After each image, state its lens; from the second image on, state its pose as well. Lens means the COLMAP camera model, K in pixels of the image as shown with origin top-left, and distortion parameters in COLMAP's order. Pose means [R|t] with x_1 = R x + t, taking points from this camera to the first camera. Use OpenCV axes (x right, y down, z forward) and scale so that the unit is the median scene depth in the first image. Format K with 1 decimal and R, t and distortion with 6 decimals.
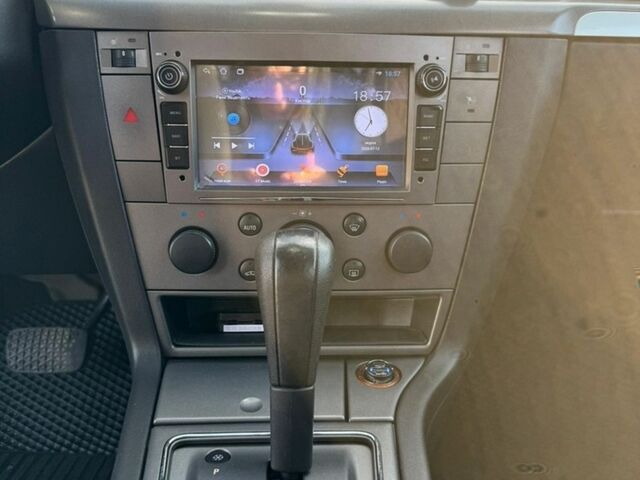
lens RADIAL K [[656.8, 0, 320.0], [0, 656.8, 240.0], [0, 0, 1]] dist [0.243122, -0.527787]
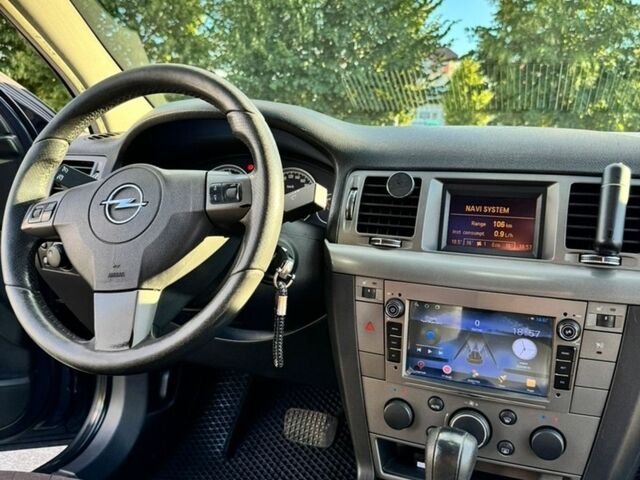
lens RADIAL K [[656.8, 0, 320.0], [0, 656.8, 240.0], [0, 0, 1]] dist [0.243122, -0.527787]
pose [[0.919909, 0.078640, -0.384166, 0.212905], [-0.106382, 0.992992, -0.051471, -0.295082], [0.377426, 0.088217, 0.921828, -0.563802]]
